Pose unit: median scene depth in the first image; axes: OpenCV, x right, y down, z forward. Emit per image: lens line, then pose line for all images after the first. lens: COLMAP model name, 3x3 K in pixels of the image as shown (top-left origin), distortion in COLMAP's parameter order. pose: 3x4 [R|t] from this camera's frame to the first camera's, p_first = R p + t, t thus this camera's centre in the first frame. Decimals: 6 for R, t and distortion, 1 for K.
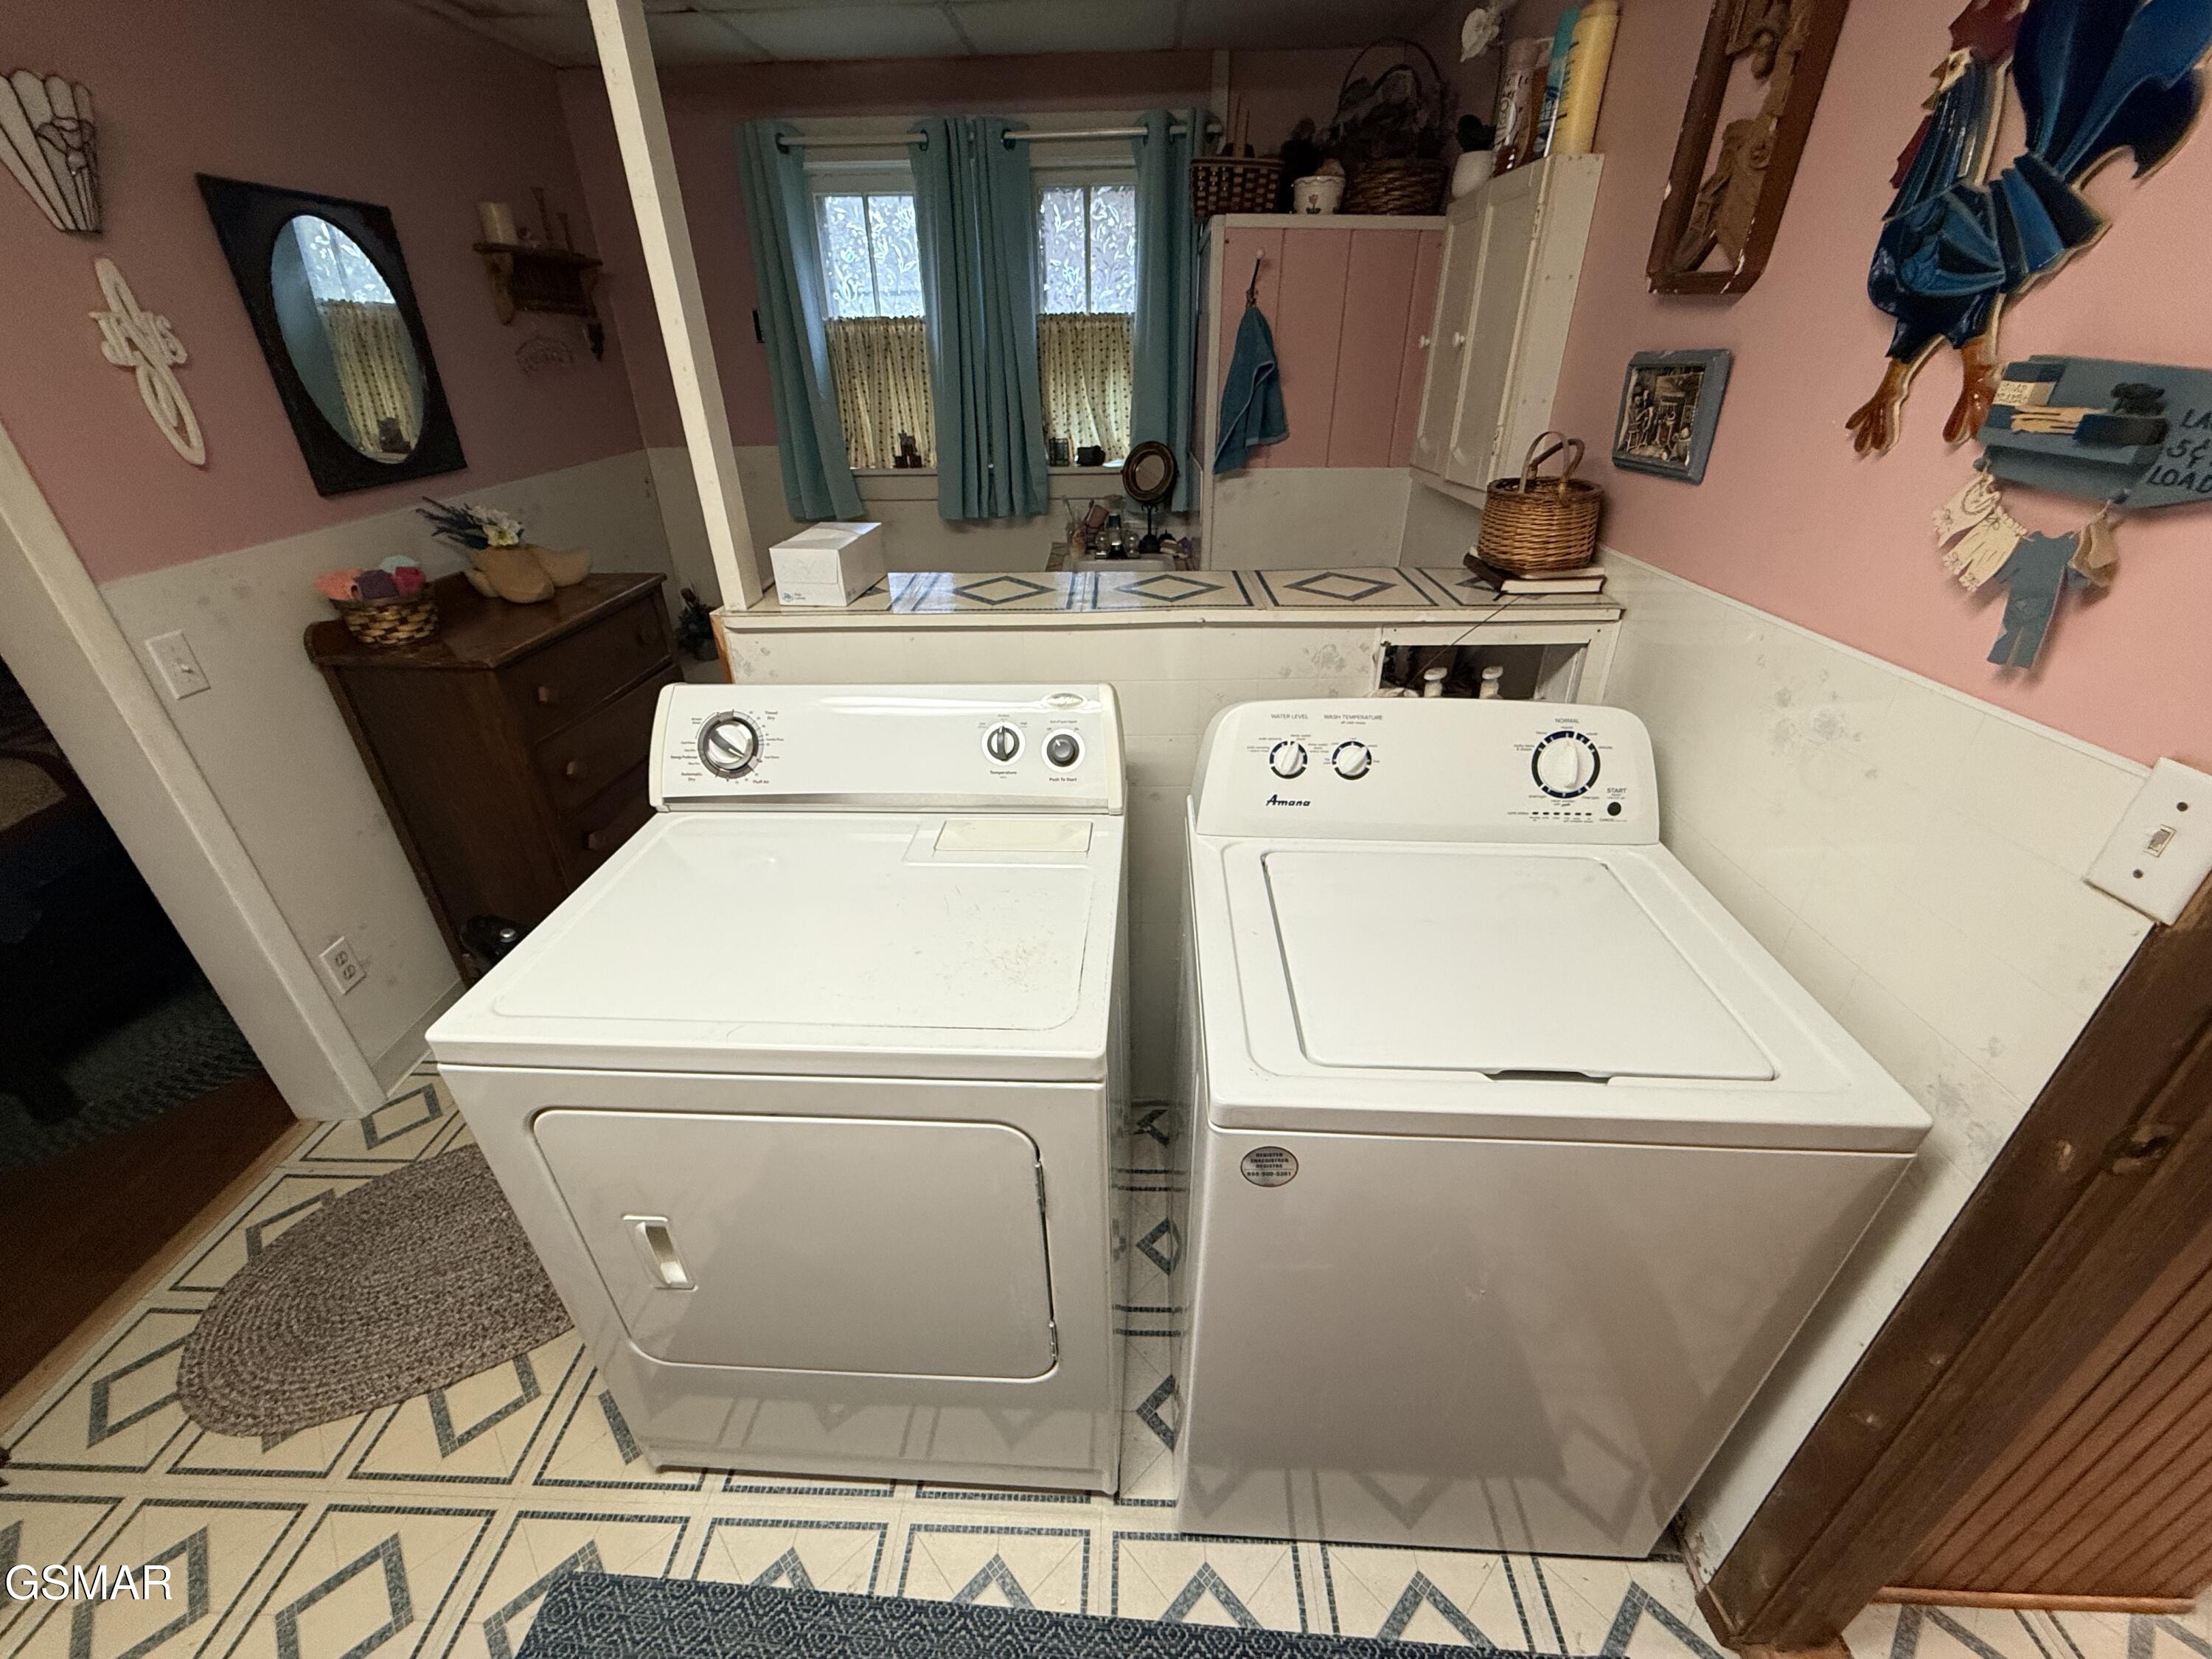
lens RADIAL K [[885.1, 0, 1106.2], [0, 885.1, 827.7], [0, 0, 1]] dist [-0.000636, 0.000169]
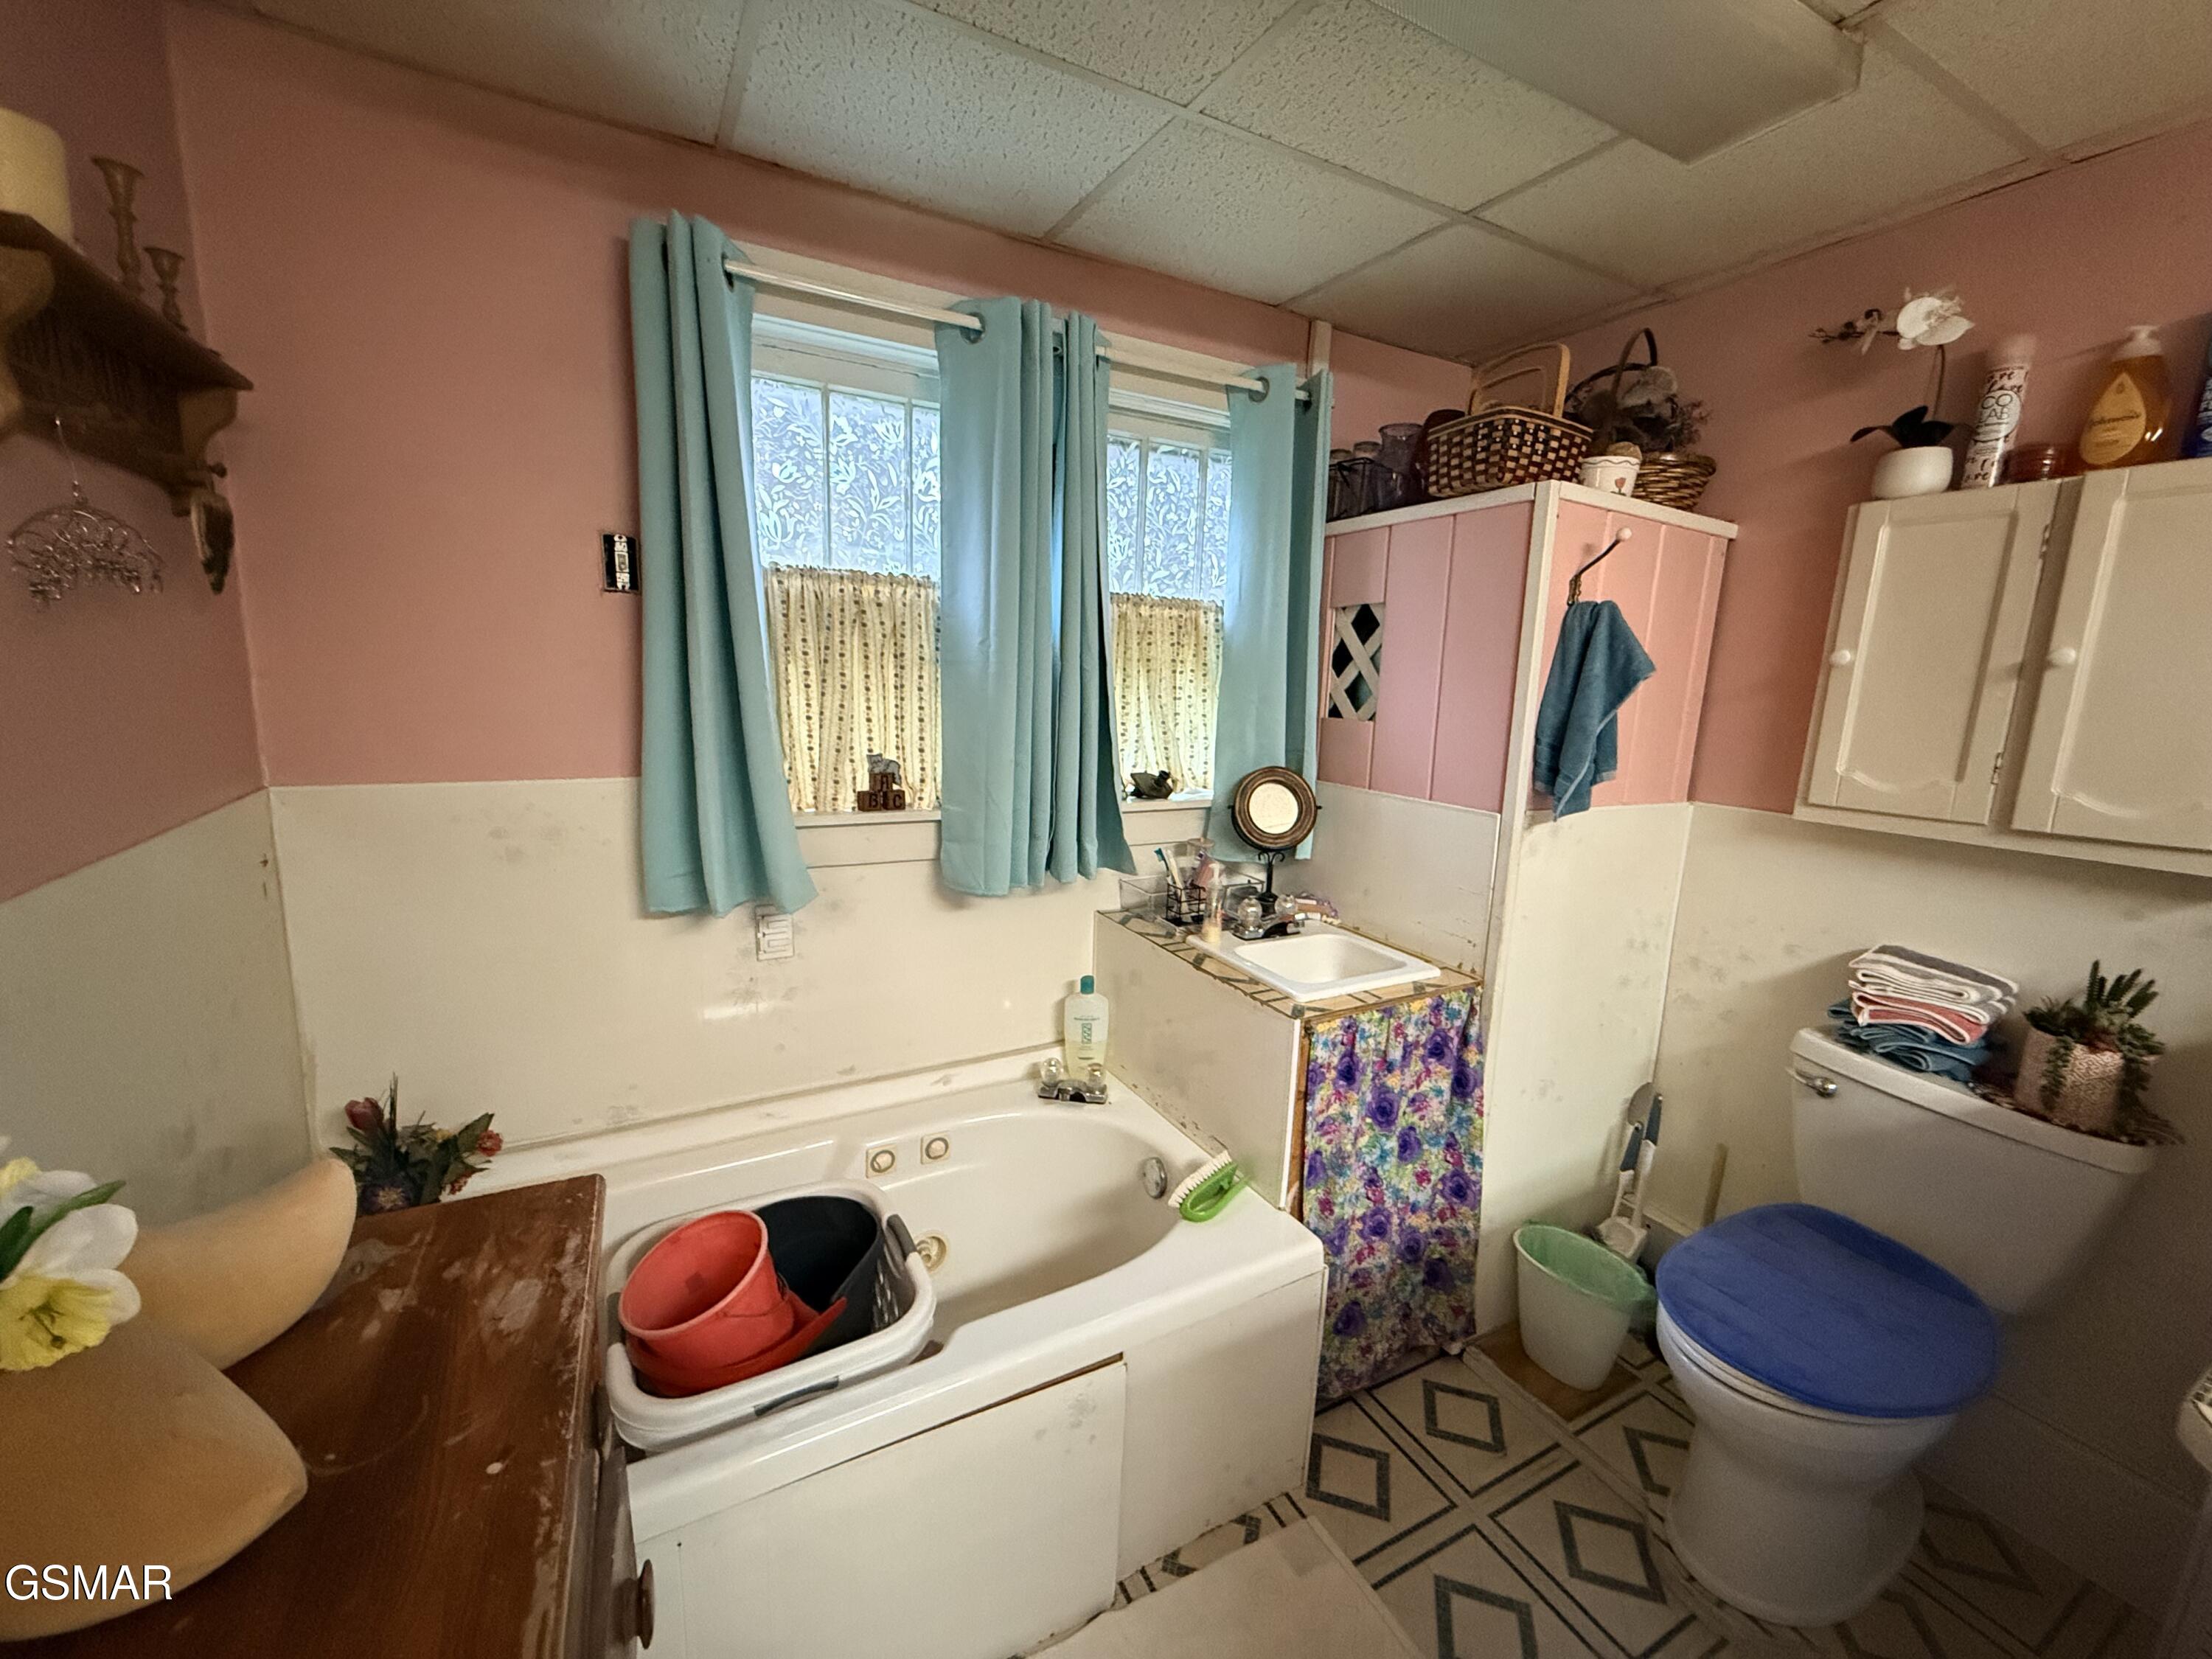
lens RADIAL K [[885.1, 0, 1098.7], [0, 885.1, 832.7], [0, 0, 1]] dist [-0.000636, 0.000169]
pose [[0.868528, -0.043834, 0.493698, -0.411536], [0.191675, 0.948287, -0.253005, -0.237562], [-0.457077, 0.314372, 0.832016, 0.499642]]
